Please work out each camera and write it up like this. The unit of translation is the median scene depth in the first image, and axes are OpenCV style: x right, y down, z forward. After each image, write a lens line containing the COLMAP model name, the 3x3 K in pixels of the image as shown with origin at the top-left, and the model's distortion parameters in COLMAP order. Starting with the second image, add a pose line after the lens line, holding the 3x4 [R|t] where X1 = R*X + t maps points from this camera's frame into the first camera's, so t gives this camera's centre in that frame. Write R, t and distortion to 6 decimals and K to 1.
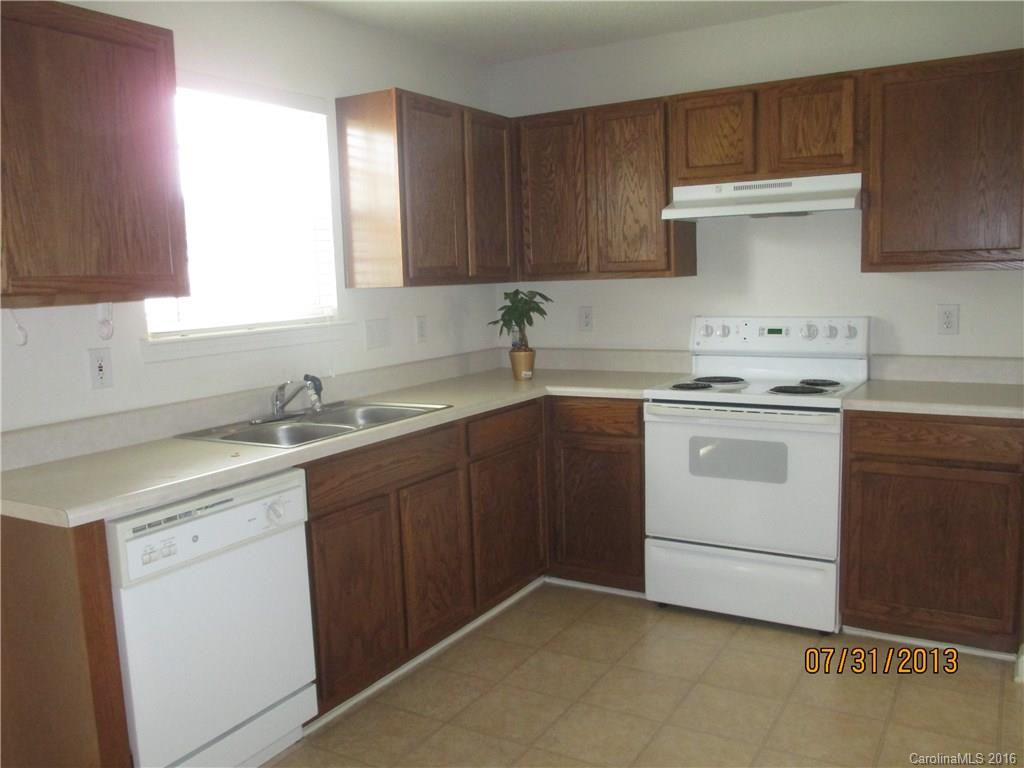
lens RADIAL K [[861.8, 0, 512.0], [0, 861.8, 384.0], [0, 0, 1]] dist [-0.065763, 0.050115]
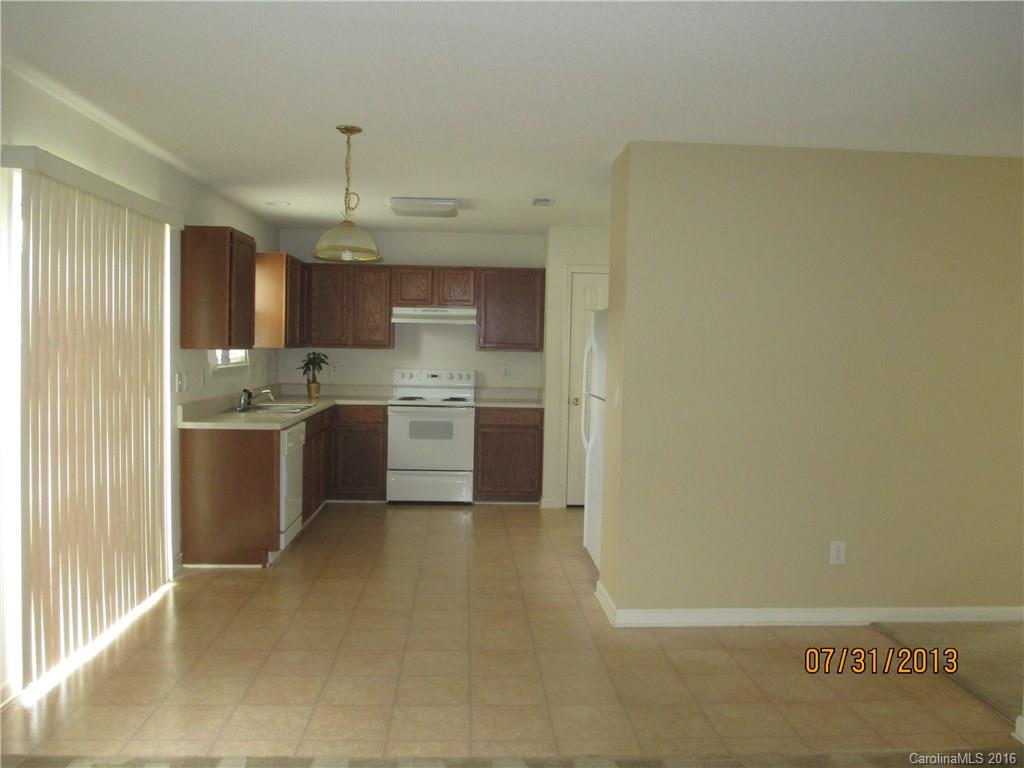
lens RADIAL K [[861.8, 0, 512.0], [0, 861.8, 384.0], [0, 0, 1]] dist [-0.065763, 0.050115]
pose [[0.827174, 0.023520, 0.561453, -0.786500], [0.023044, 0.996864, -0.075711, 0.133602], [-0.561473, 0.075564, 0.824038, -0.942691]]
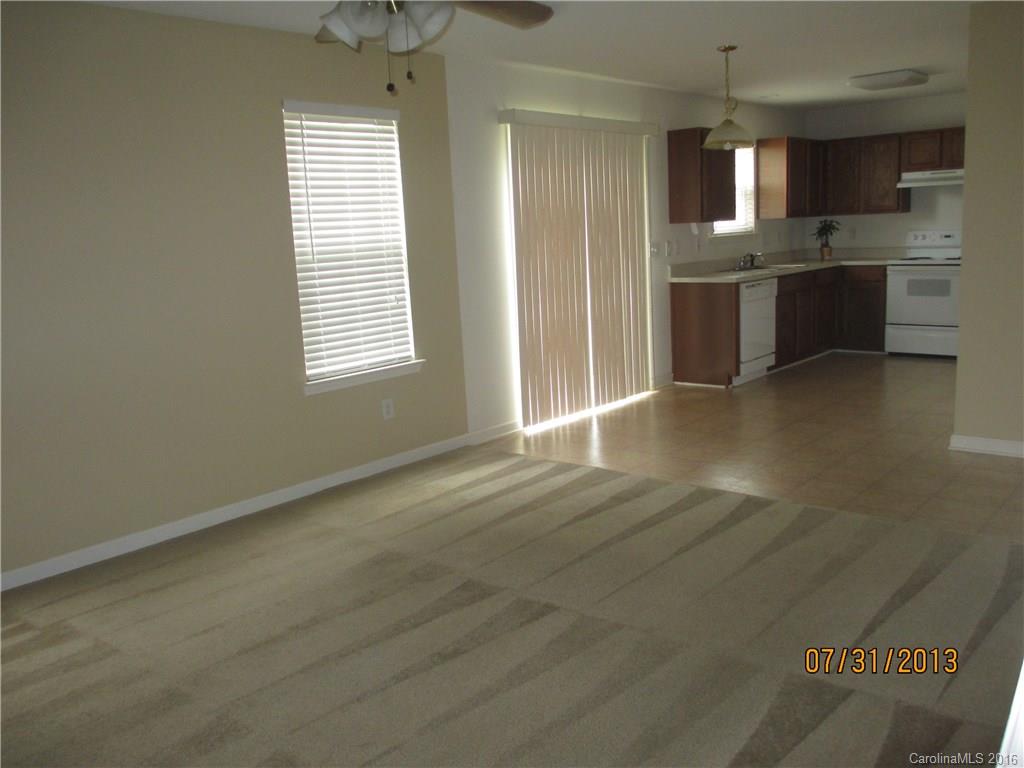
lens RADIAL K [[861.8, 0, 512.0], [0, 861.8, 384.0], [0, 0, 1]] dist [-0.065763, 0.050115]
pose [[0.982056, 0.017778, -0.187750, -0.406633], [-0.006221, 0.998059, 0.061962, 0.202257], [0.188487, -0.059682, 0.980260, -1.481996]]
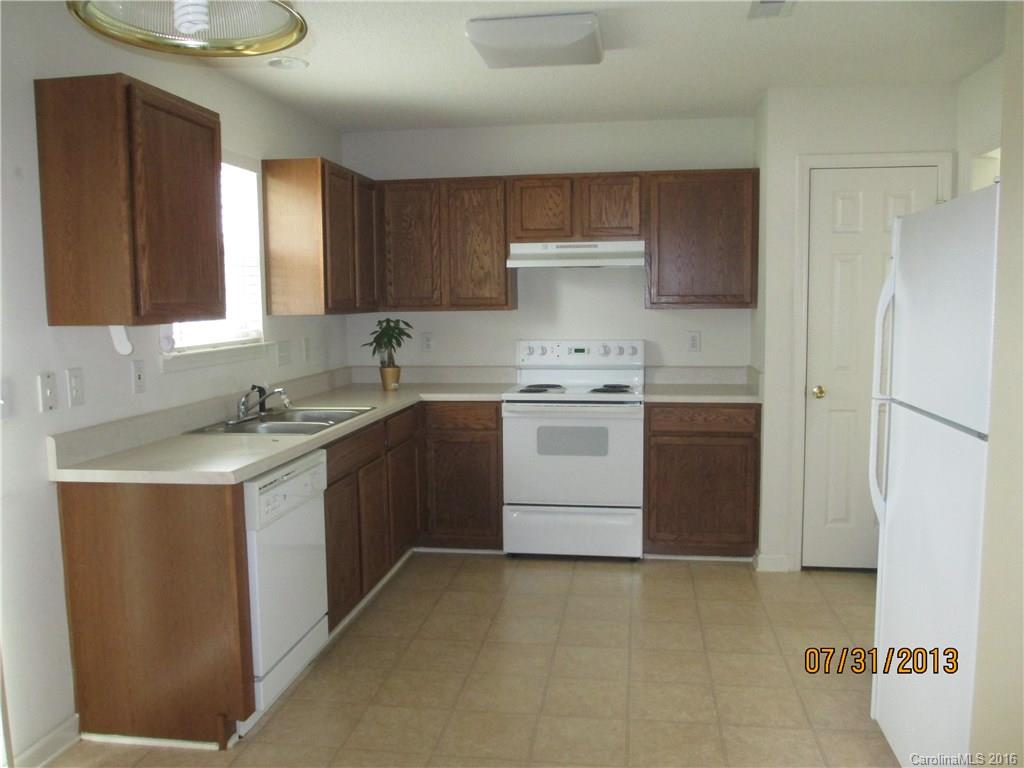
lens RADIAL K [[861.8, 0, 512.0], [0, 861.8, 384.0], [0, 0, 1]] dist [-0.065763, 0.050115]
pose [[0.924393, -0.015413, 0.381130, -0.335501], [0.029535, 0.999076, -0.031231, 0.033392], [-0.380296, 0.040127, 0.923994, -0.243384]]
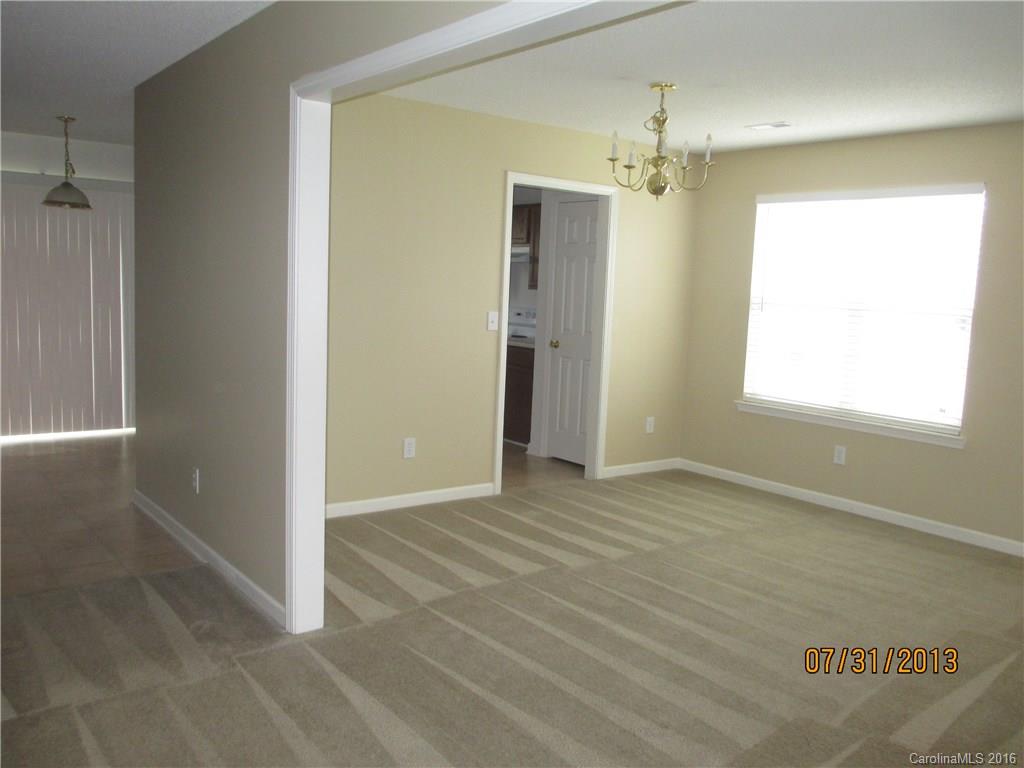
lens RADIAL K [[861.8, 0, 512.0], [0, 861.8, 384.0], [0, 0, 1]] dist [-0.065763, 0.050115]
pose [[0.930247, 0.110757, -0.349818, 1.136550], [-0.112487, 0.993533, 0.015439, 0.088384], [0.349266, 0.024988, 0.936690, -1.123487]]
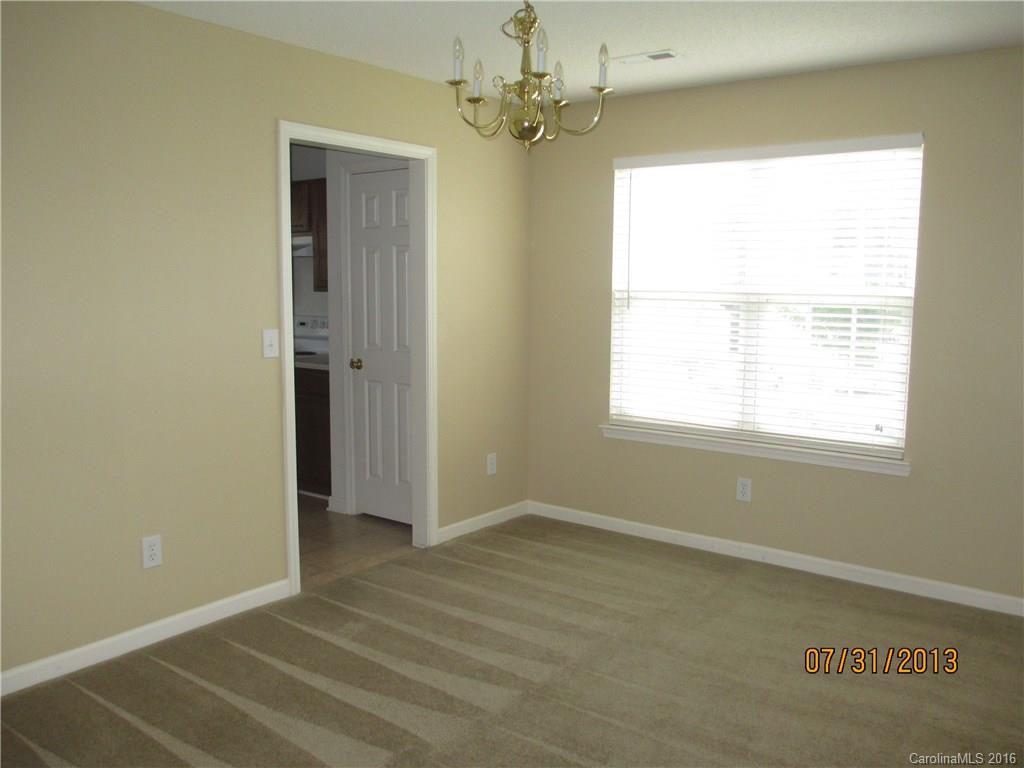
lens RADIAL K [[861.8, 0, 512.0], [0, 861.8, 384.0], [0, 0, 1]] dist [-0.065763, 0.050115]
pose [[0.993285, 0.048332, -0.105115, 0.950519], [-0.048364, 0.998827, 0.002238, 0.035855], [0.105100, 0.002861, 0.994458, -0.687354]]
